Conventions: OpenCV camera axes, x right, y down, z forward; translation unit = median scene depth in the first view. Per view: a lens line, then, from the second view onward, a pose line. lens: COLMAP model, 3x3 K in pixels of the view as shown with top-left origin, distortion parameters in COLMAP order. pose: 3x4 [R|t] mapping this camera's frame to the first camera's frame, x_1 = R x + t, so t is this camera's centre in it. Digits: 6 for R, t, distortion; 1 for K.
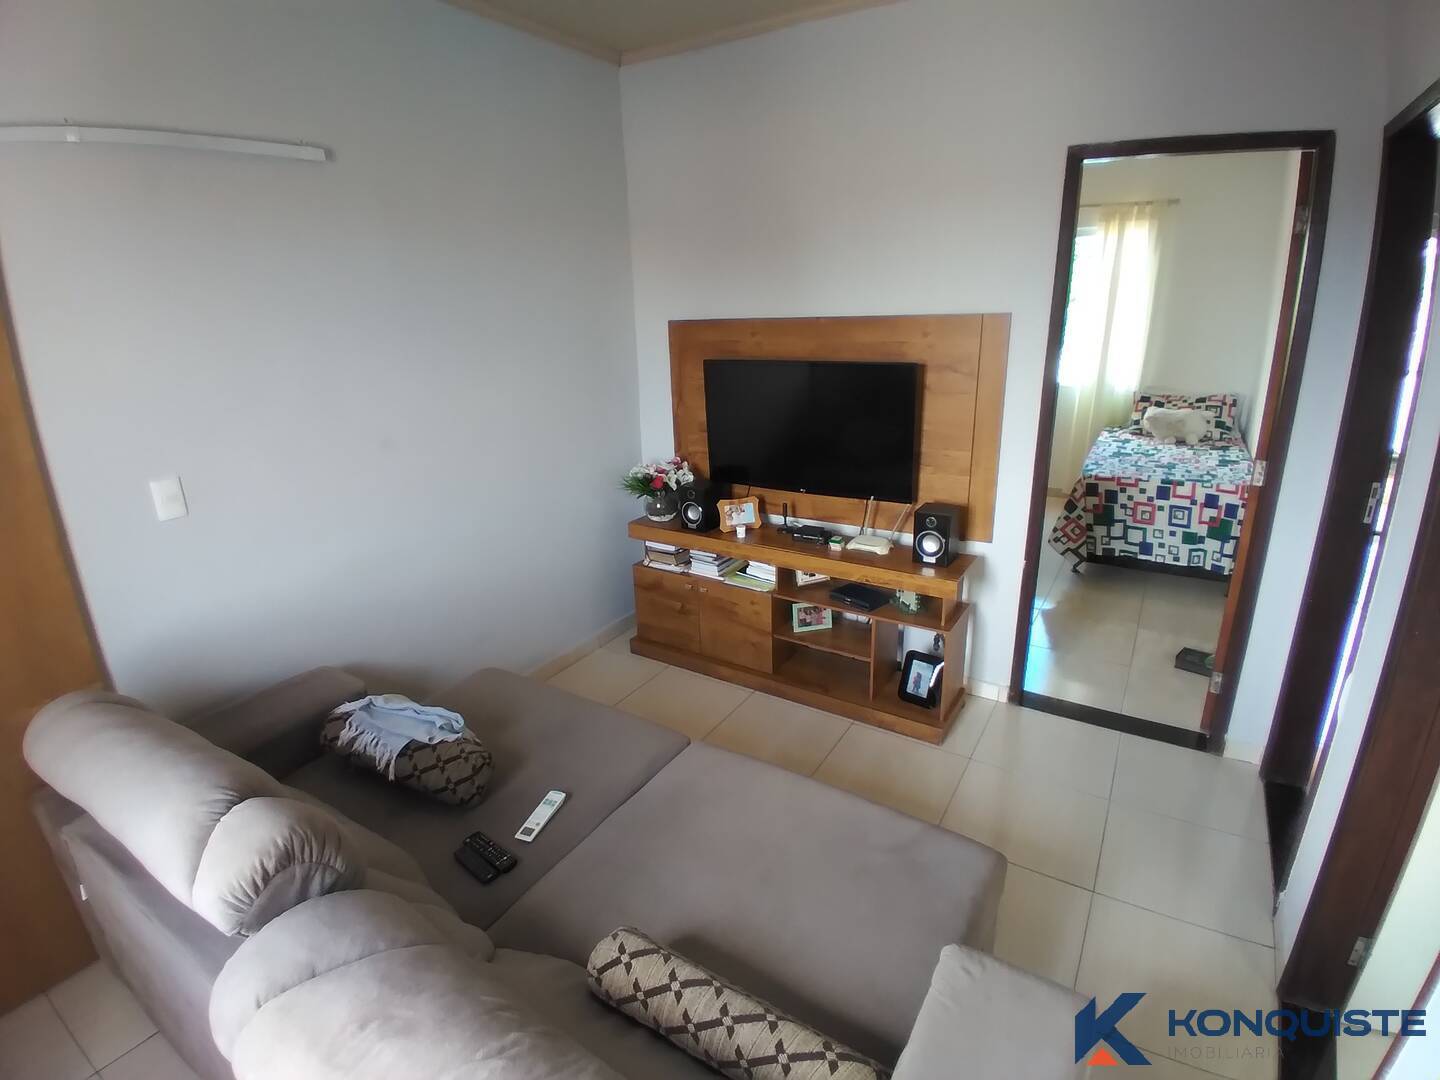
lens RADIAL K [[720.9, 0, 719.4], [0, 720.9, 534.0], [0, 0, 1]] dist [0.005656, -0.045984]
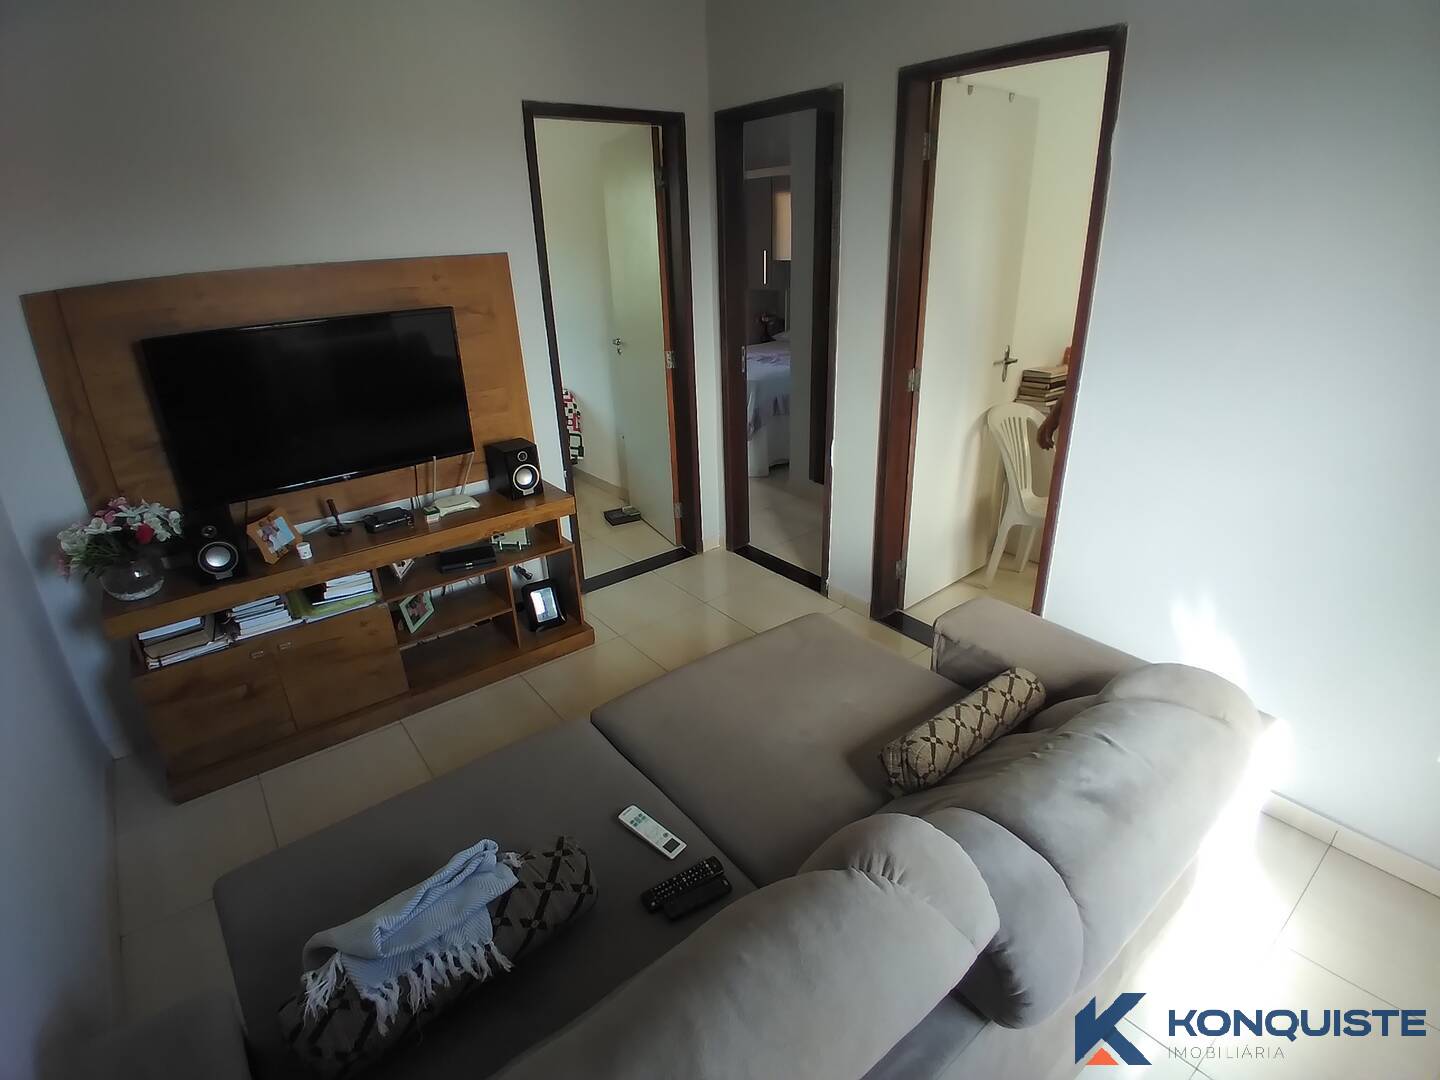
lens RADIAL K [[720.9, 0, 719.4], [0, 720.9, 534.0], [0, 0, 1]] dist [0.005656, -0.045984]
pose [[0.327739, -0.349581, 0.877713, -0.531738], [0.312738, 0.916792, 0.248369, -0.077859], [-0.891506, 0.193093, 0.409796, 0.314546]]
